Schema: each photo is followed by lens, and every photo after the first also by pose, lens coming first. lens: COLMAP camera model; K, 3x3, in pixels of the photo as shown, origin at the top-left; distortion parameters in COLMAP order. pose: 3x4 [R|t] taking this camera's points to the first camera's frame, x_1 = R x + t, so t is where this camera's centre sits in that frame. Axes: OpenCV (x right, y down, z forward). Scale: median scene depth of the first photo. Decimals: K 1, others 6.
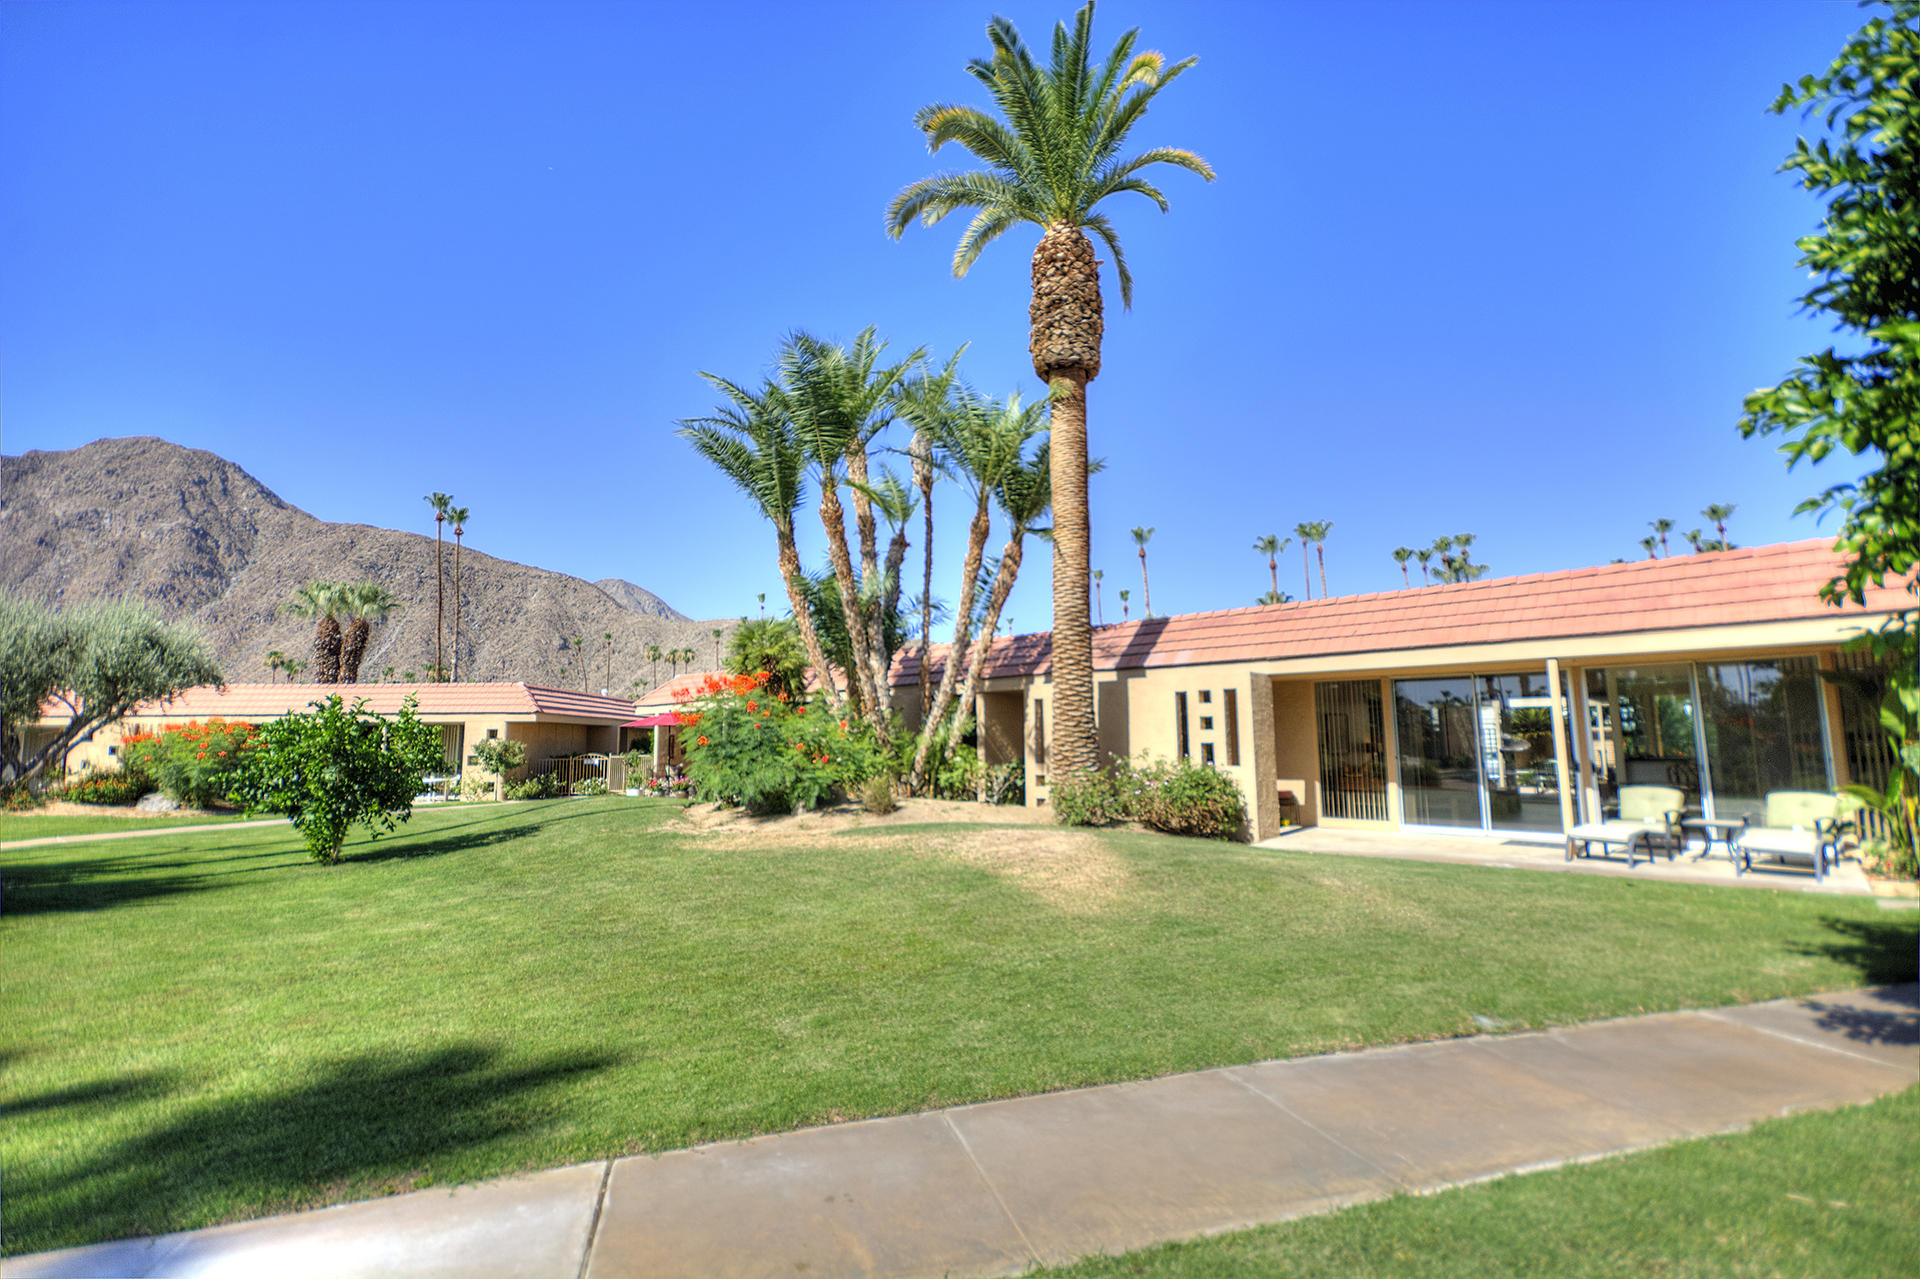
lens RADIAL K [[856.6, 0, 948.9], [0, 856.6, 634.7], [0, 0, 1]] dist [0.005620, -0.004322]
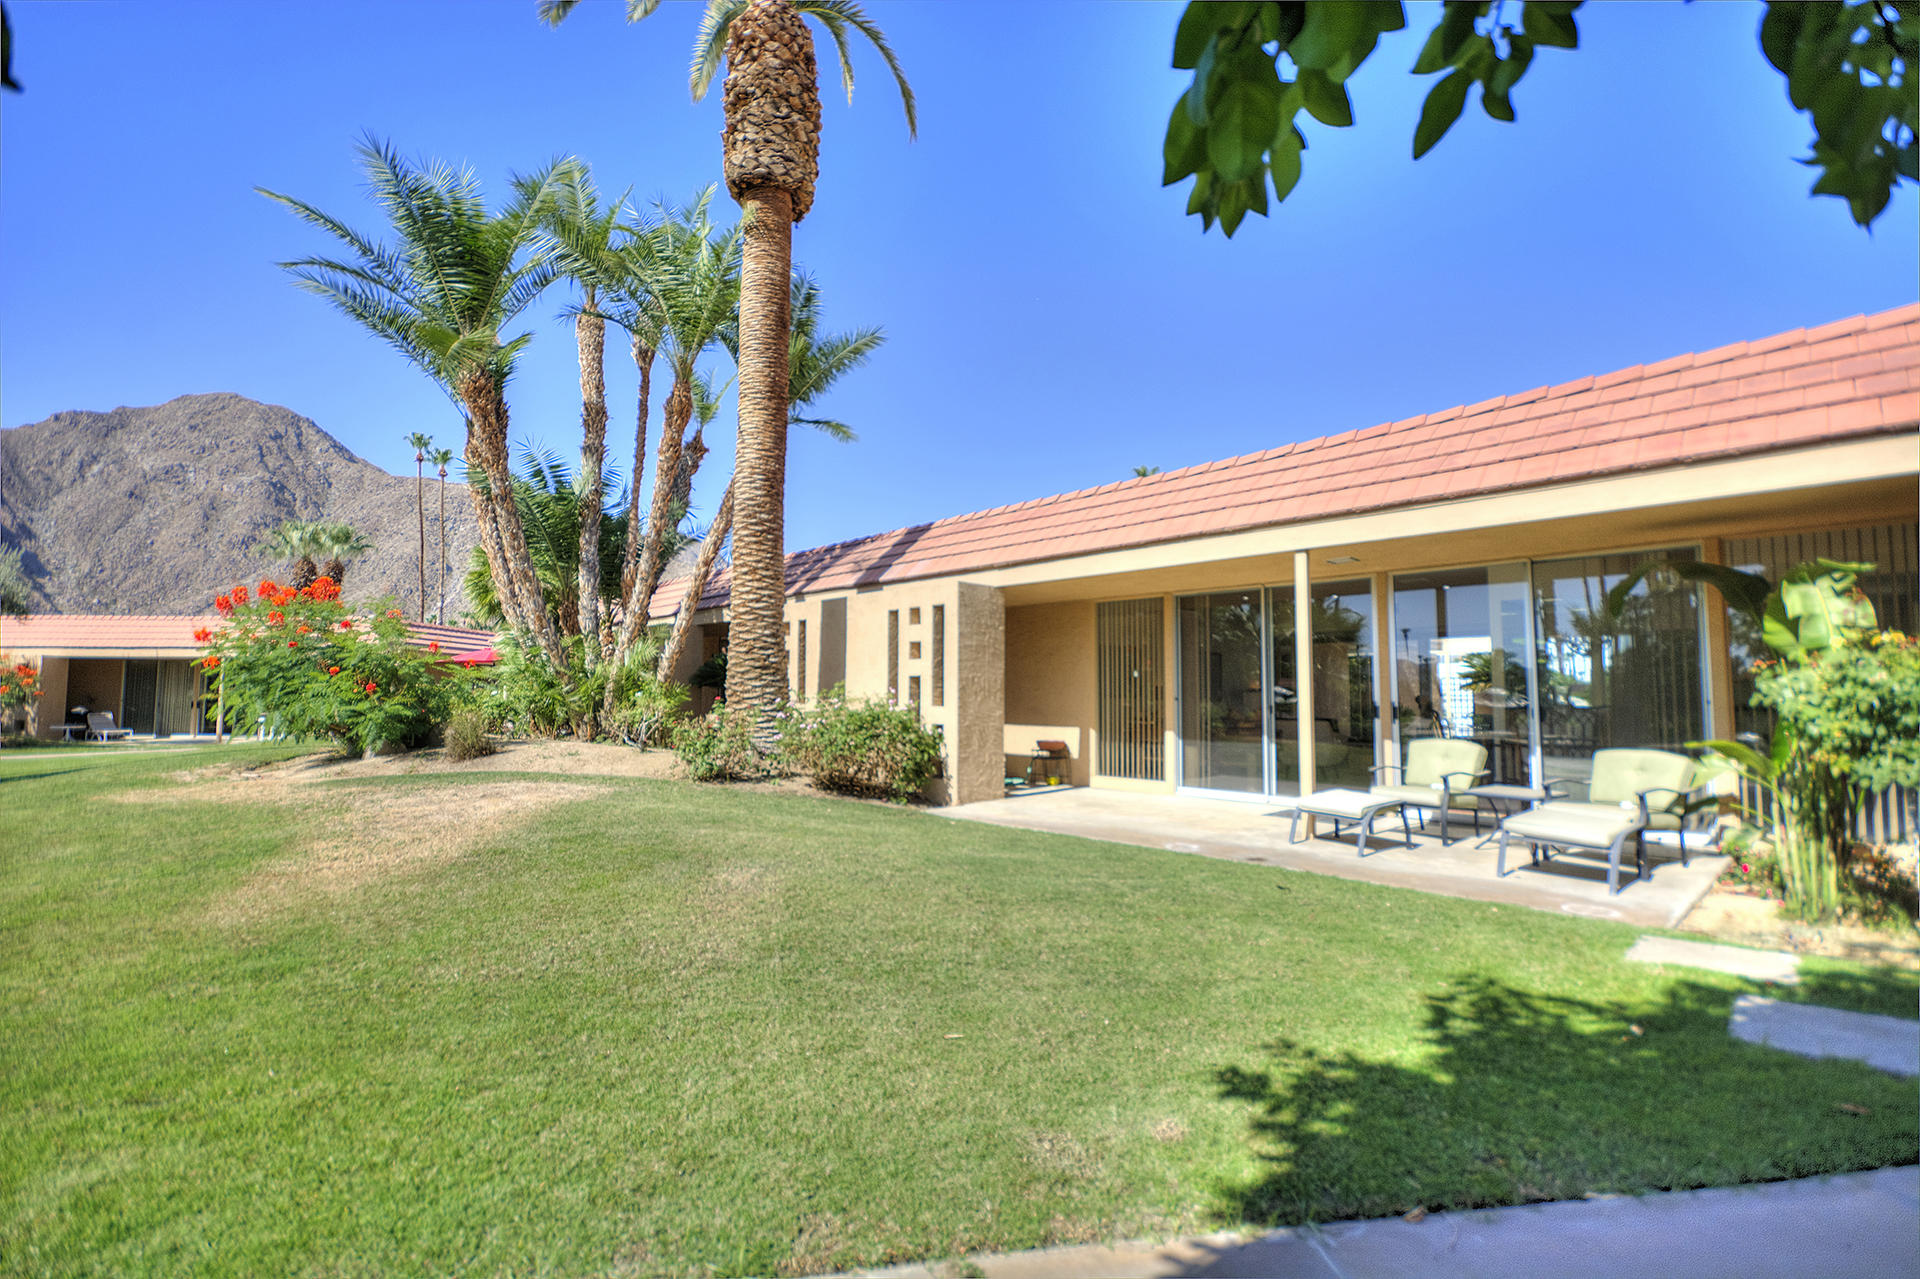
lens RADIAL K [[856.6, 0, 951.2], [0, 856.6, 639.3], [0, 0, 1]] dist [0.005620, -0.004322]
pose [[0.997907, 0.009607, -0.063948, 0.352674], [-0.005889, 0.998295, 0.058080, 0.044786], [0.064397, -0.057582, 0.996262, 0.220653]]
